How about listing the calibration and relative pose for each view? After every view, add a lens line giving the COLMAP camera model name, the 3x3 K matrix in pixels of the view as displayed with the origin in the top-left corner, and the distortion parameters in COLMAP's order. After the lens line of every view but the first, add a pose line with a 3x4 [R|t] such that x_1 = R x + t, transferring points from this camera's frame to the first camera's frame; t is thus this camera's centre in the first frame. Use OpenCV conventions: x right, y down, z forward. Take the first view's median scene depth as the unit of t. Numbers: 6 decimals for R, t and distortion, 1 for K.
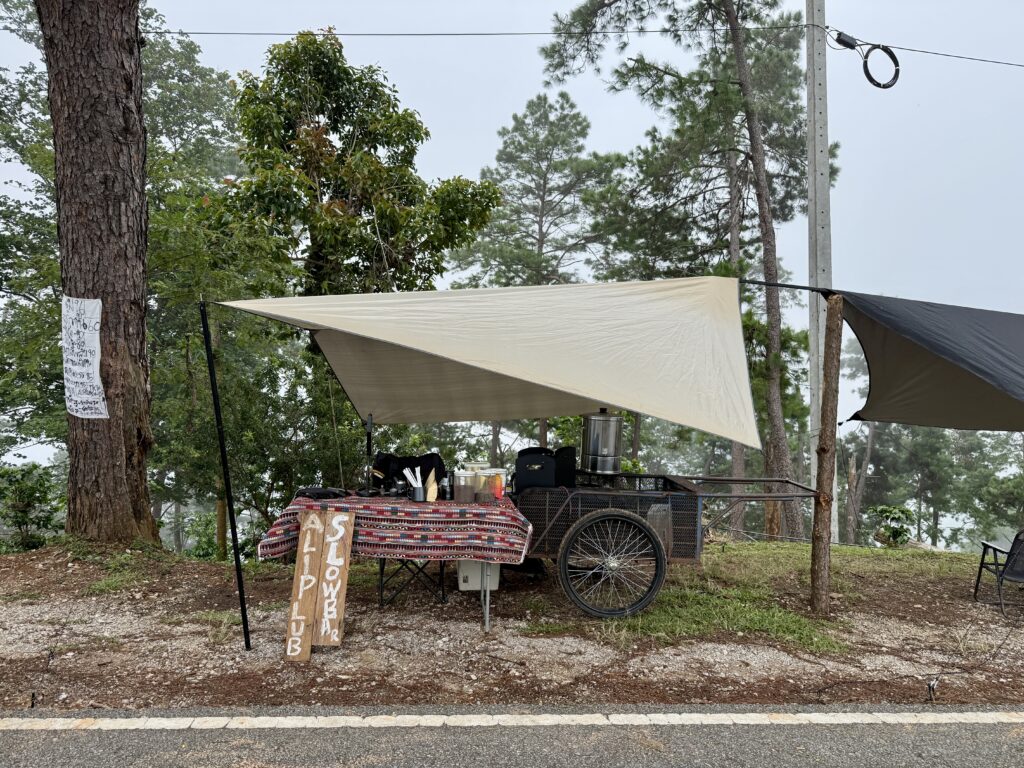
lens RADIAL K [[739.8, 0, 509.6], [0, 739.8, 400.1], [0, 0, 1]] dist [0.186921, -0.312552]
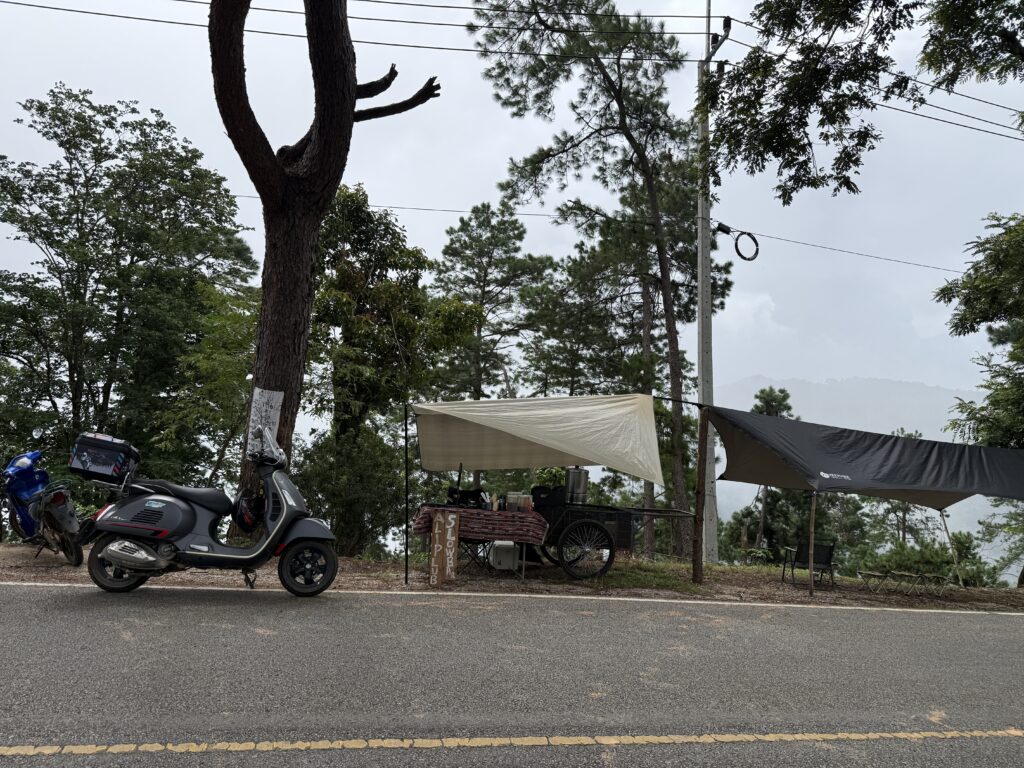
lens RADIAL K [[739.8, 0, 509.6], [0, 739.8, 400.1], [0, 0, 1]] dist [0.186921, -0.312552]
pose [[0.993057, 0.041258, 0.110165, -0.035693], [-0.030638, 0.994870, -0.096408, 0.004805], [-0.113577, 0.092364, 0.989227, -0.109604]]
